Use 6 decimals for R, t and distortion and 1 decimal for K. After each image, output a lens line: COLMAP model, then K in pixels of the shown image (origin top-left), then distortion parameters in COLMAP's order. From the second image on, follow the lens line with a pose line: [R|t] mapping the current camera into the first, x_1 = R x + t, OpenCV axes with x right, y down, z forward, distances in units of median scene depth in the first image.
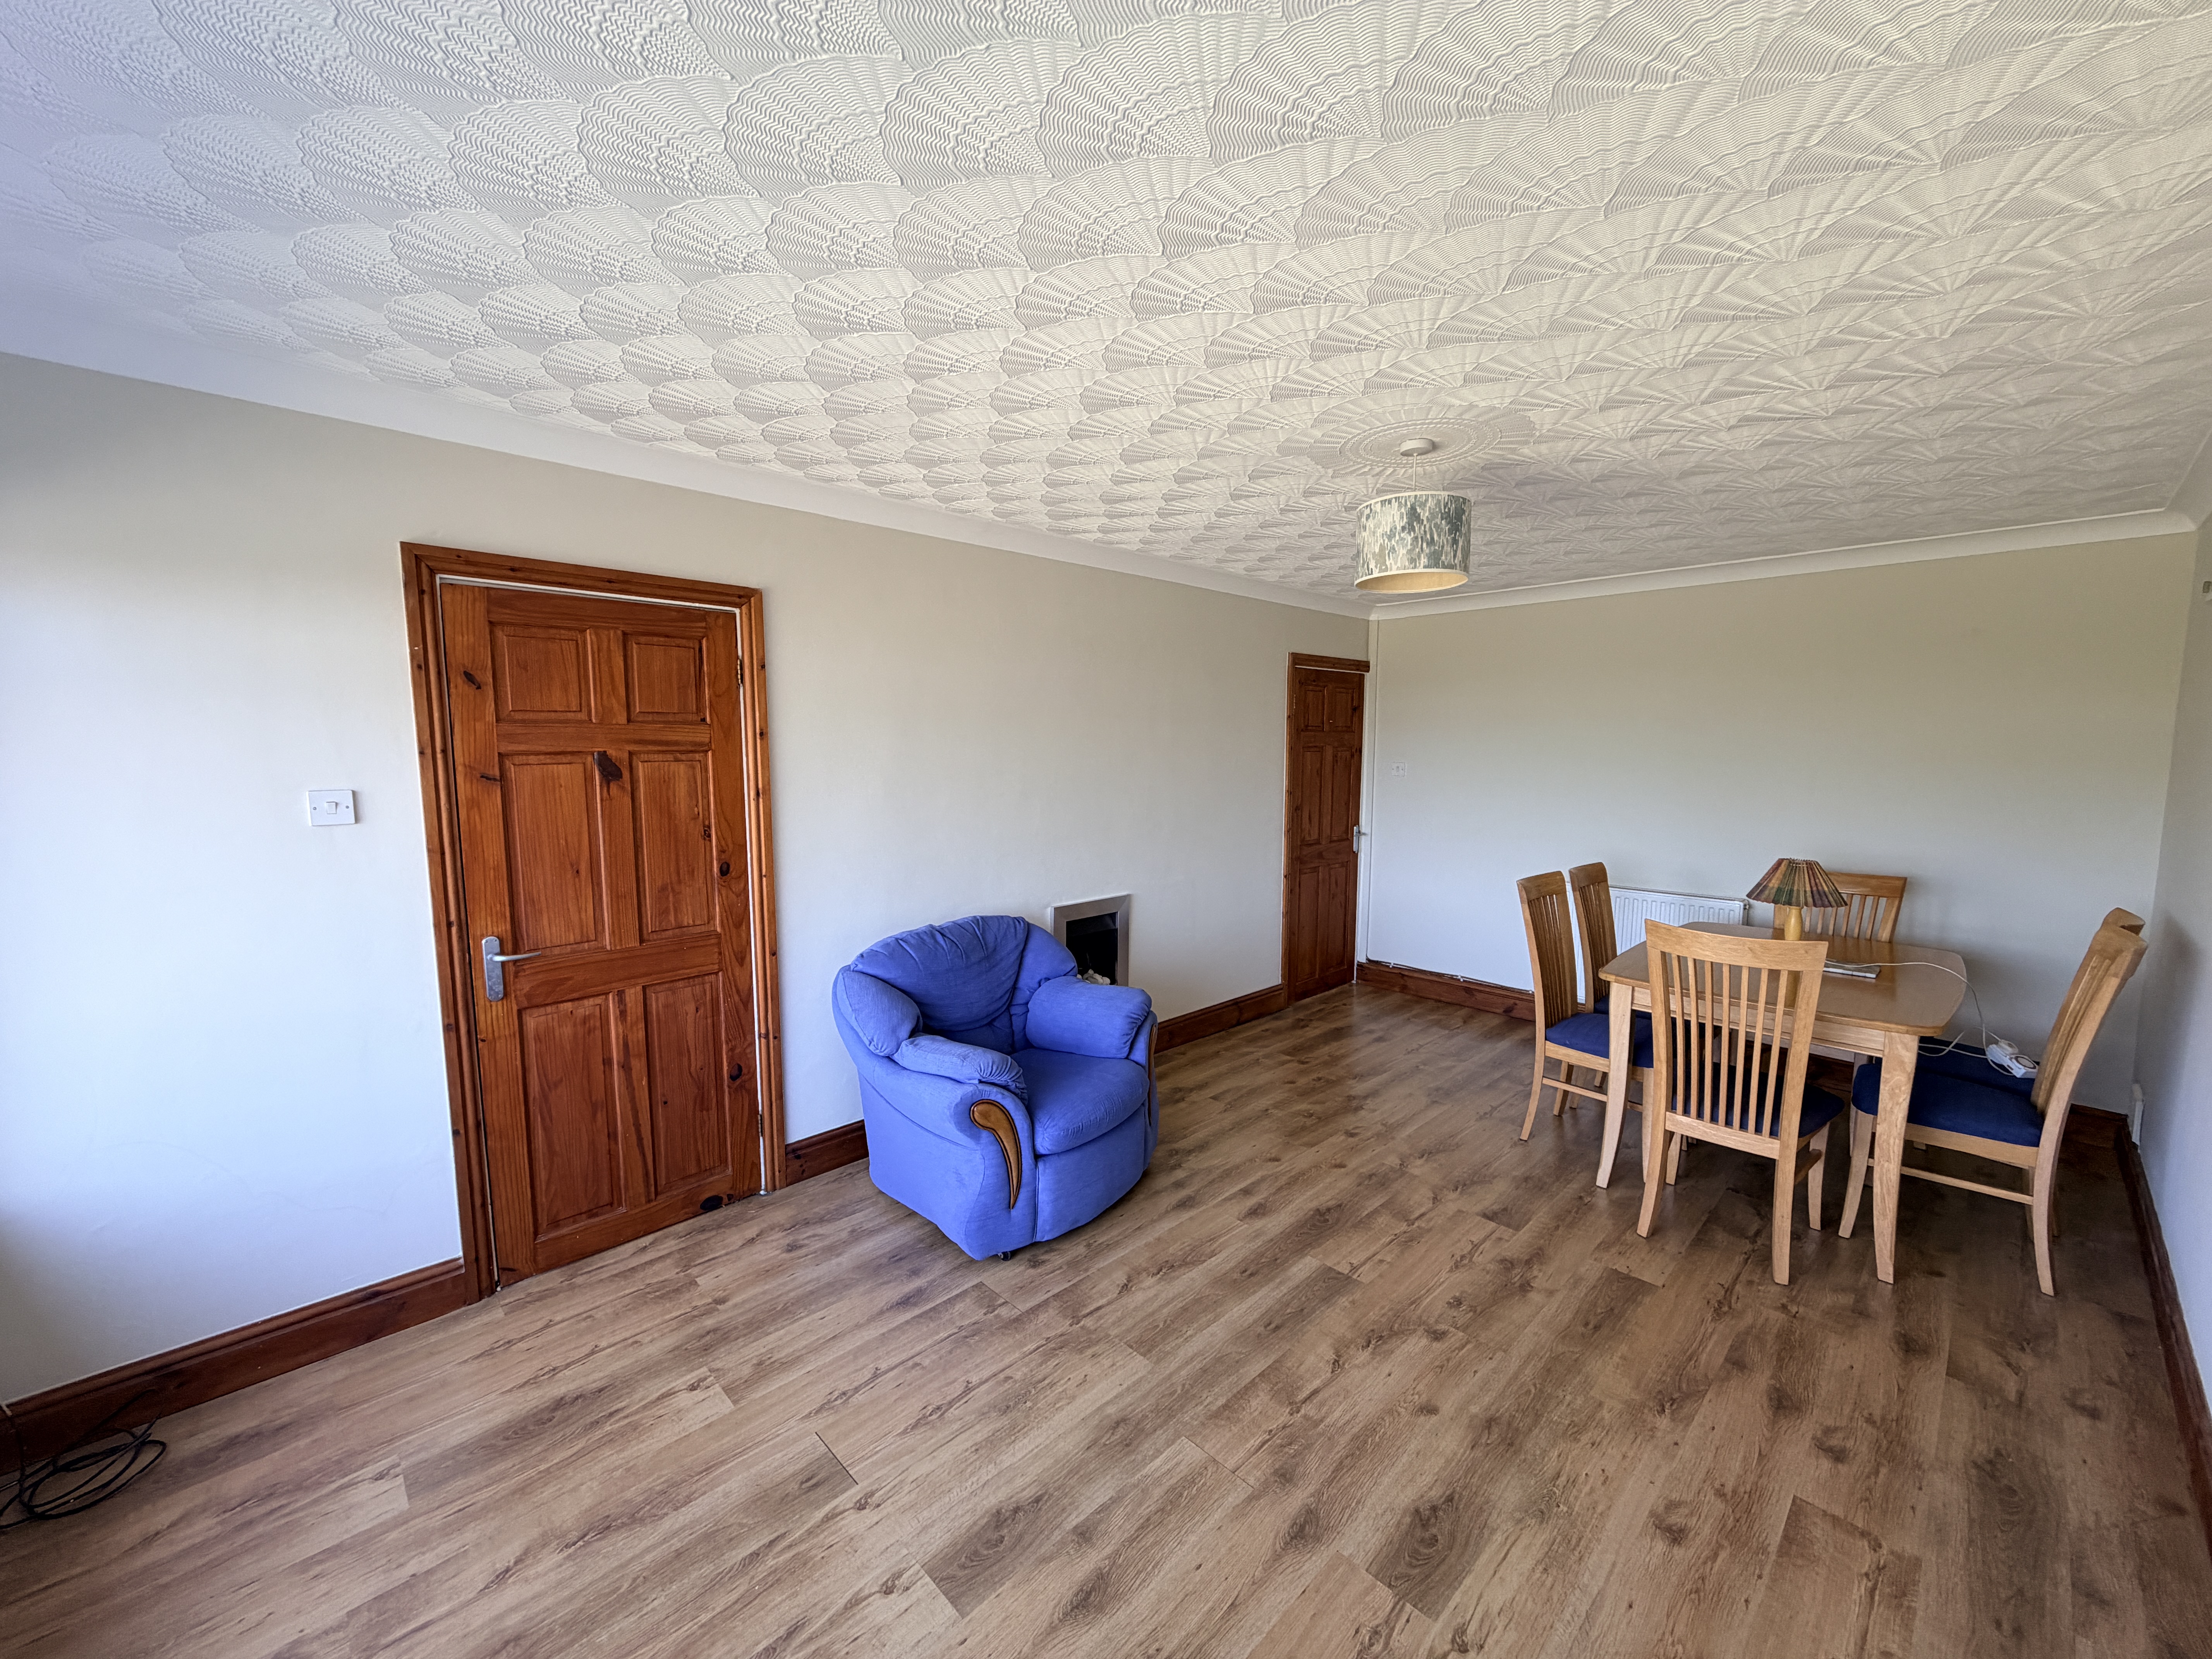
lens RADIAL K [[884.6, 0, 1091.3], [0, 884.6, 829.2], [0, 0, 1]] dist [0.002859, 0.000213]
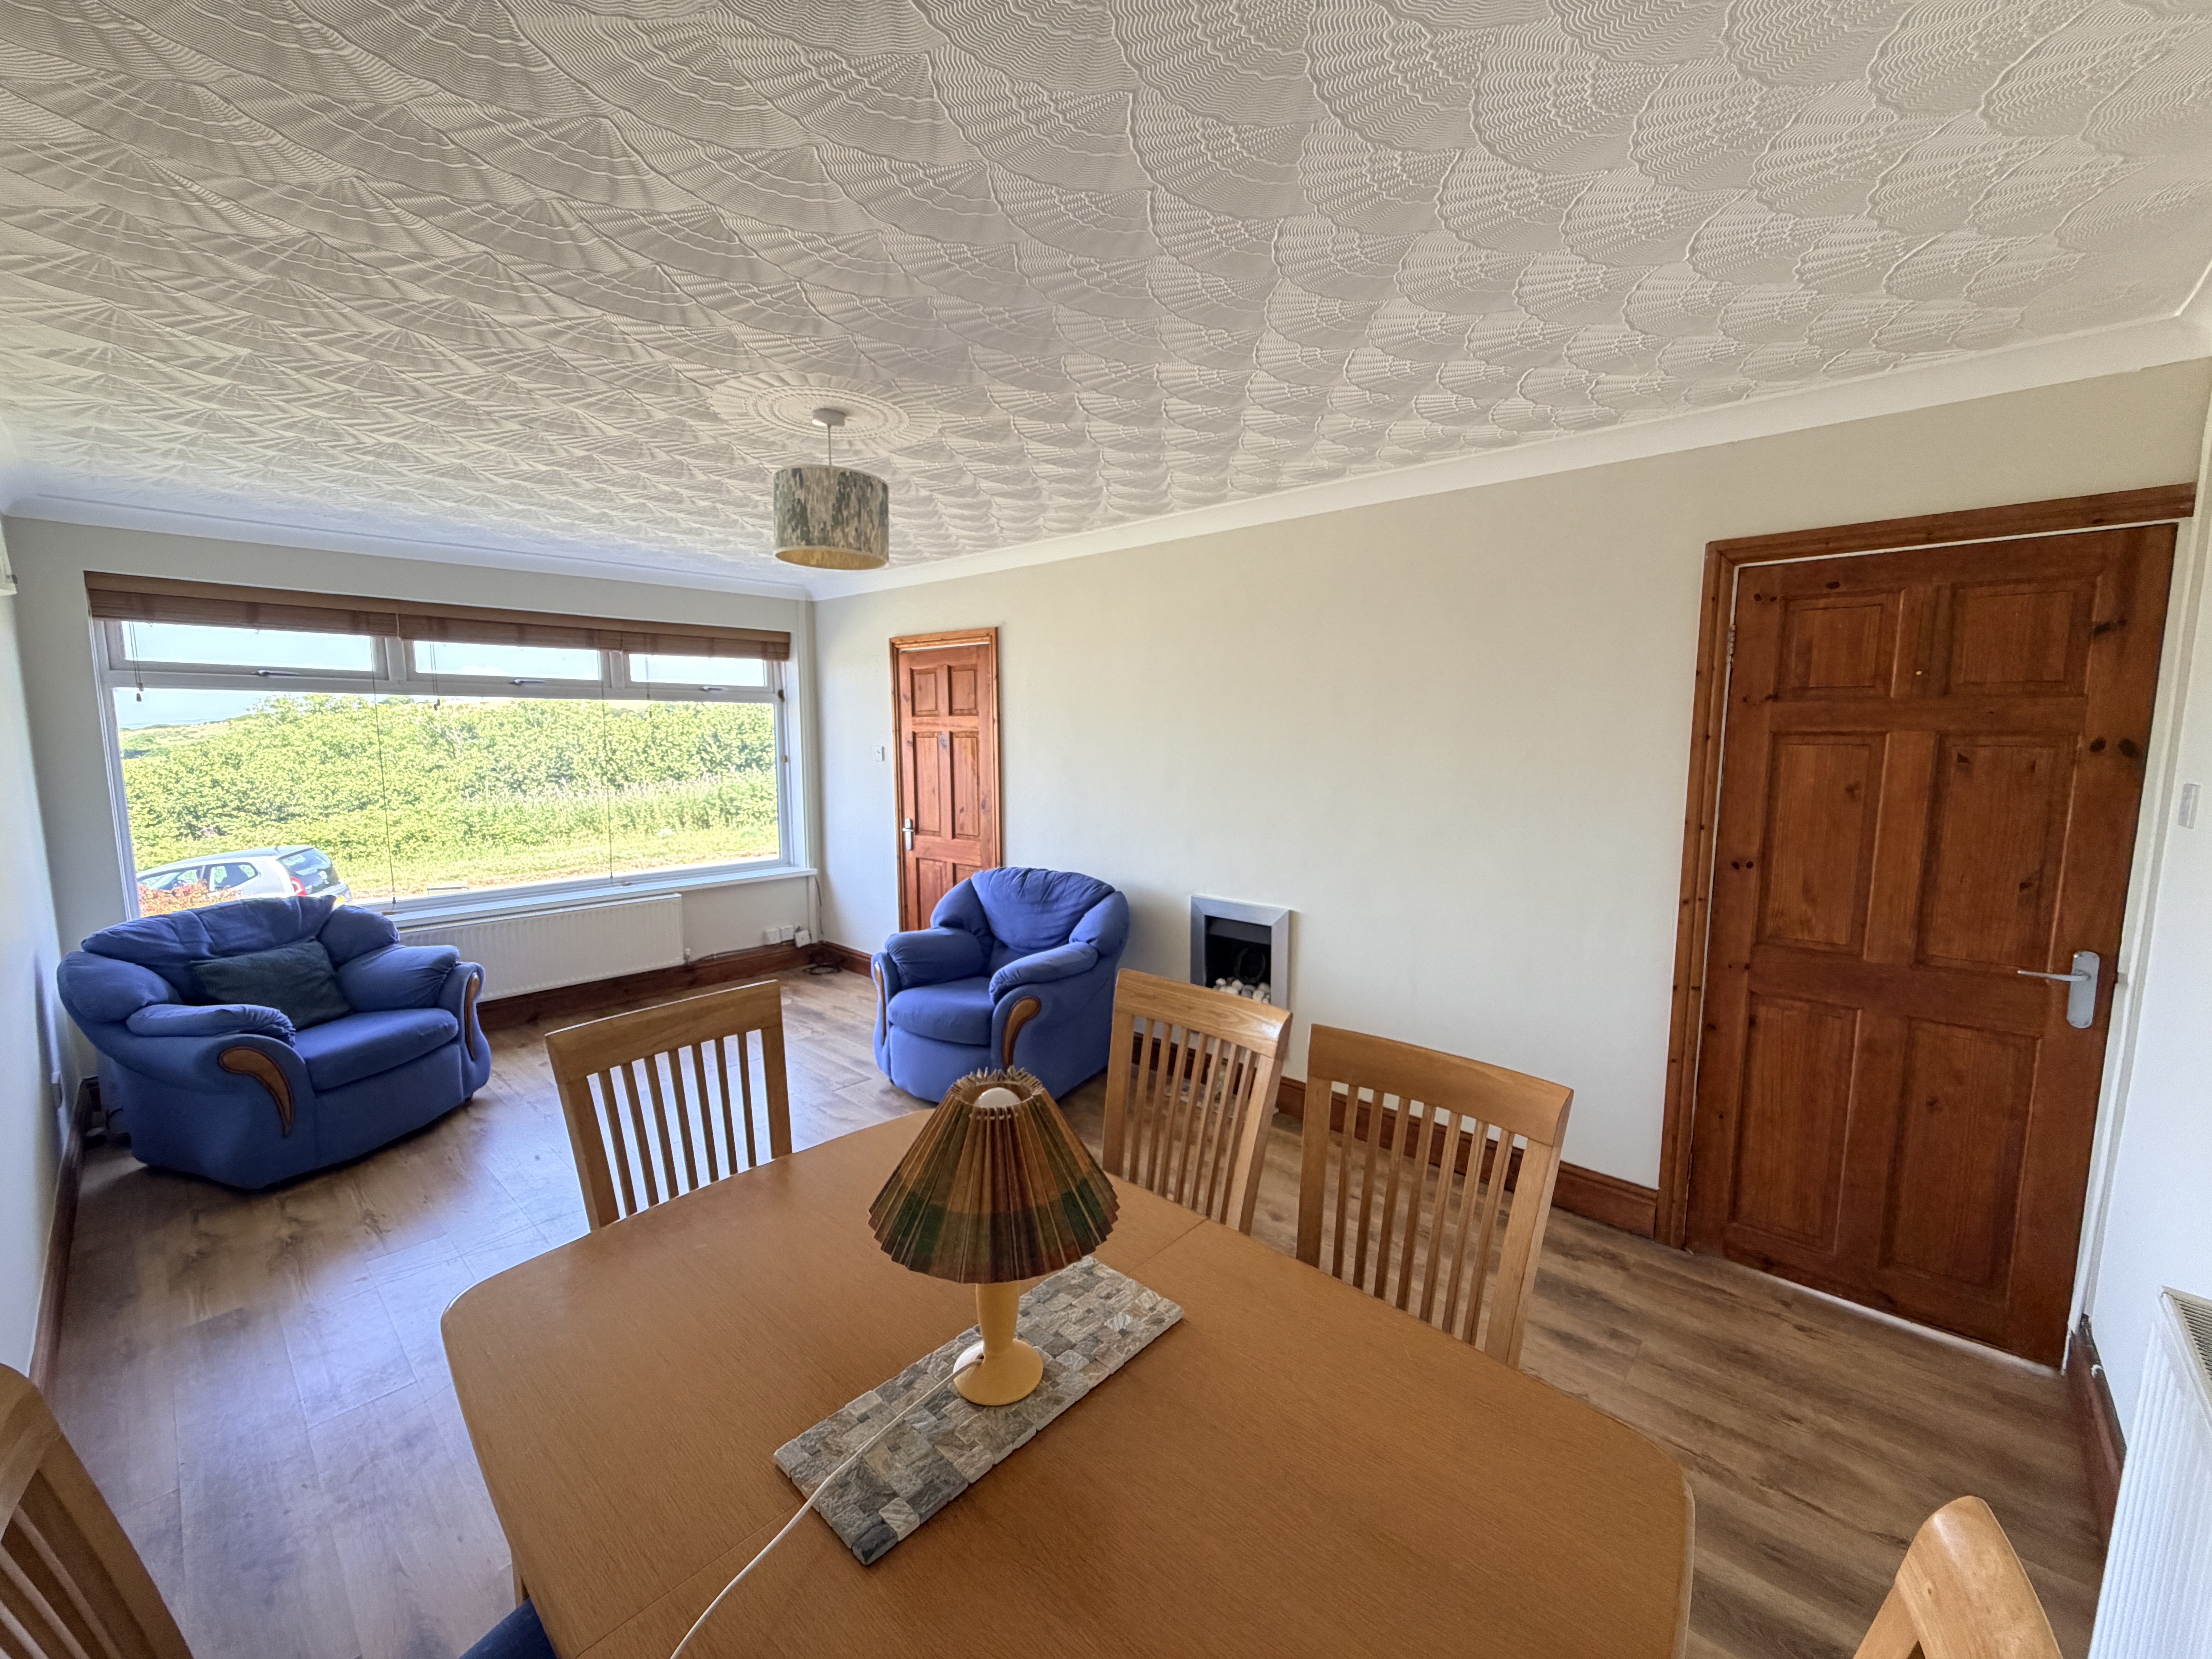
lens RADIAL K [[884.6, 0, 1090.2], [0, 884.6, 840.2], [0, 0, 1]] dist [0.002859, 0.000213]
pose [[0.067250, 0.125156, -0.989855, 0.703245], [-0.097213, 0.988203, 0.118342, -0.060221], [0.992989, 0.088268, 0.078623, 0.627345]]
